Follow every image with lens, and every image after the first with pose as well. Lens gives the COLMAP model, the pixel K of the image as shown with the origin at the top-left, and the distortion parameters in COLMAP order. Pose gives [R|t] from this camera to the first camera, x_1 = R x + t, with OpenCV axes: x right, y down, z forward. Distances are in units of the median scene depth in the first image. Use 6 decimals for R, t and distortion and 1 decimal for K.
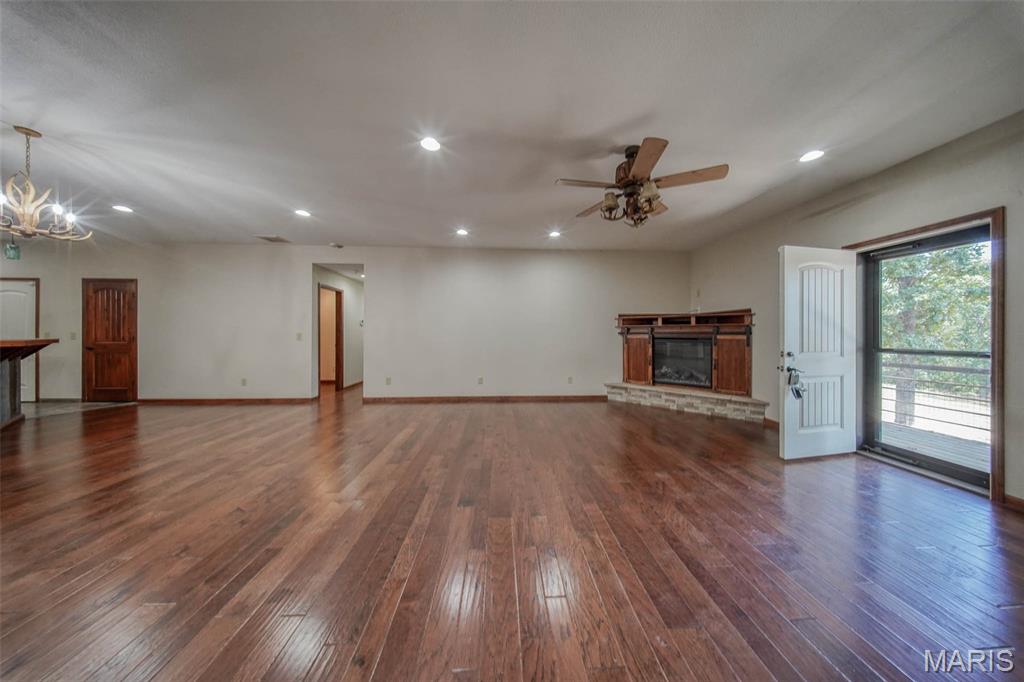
lens RADIAL K [[310.6, 0, 517.5], [0, 310.6, 336.5], [0, 0, 1]] dist [0.001031, -0.000038]
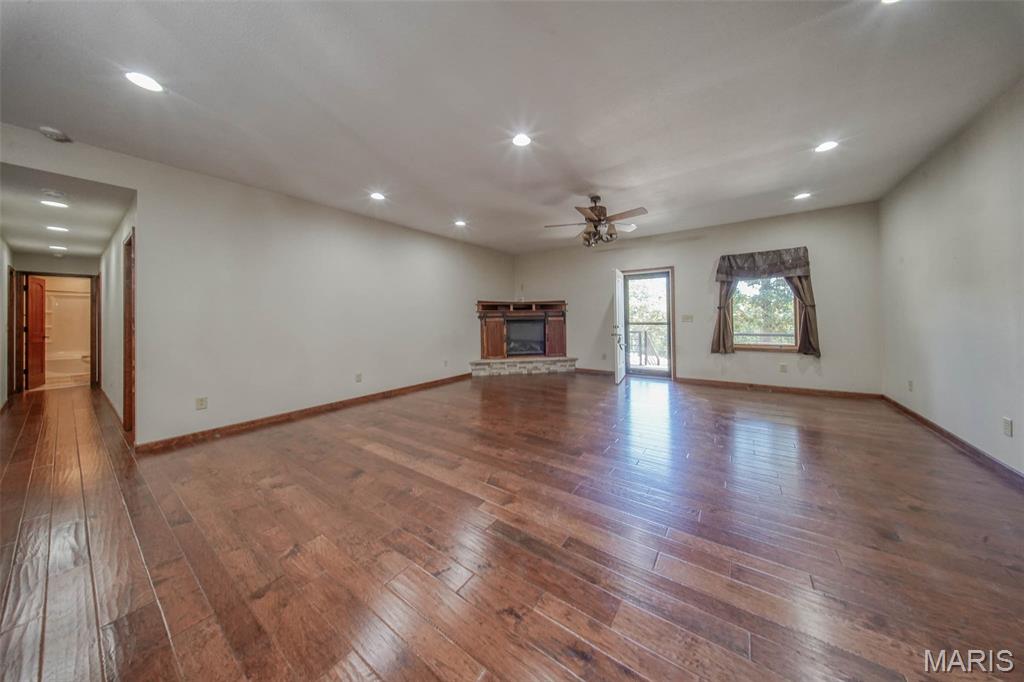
lens RADIAL K [[310.6, 0, 528.9], [0, 310.6, 312.7], [0, 0, 1]] dist [0.001031, -0.000038]
pose [[0.608685, 0.000166, 0.793412, -0.540331], [0.022859, 0.999581, -0.017746, -0.002641], [-0.793082, 0.028938, 0.608427, 0.164910]]
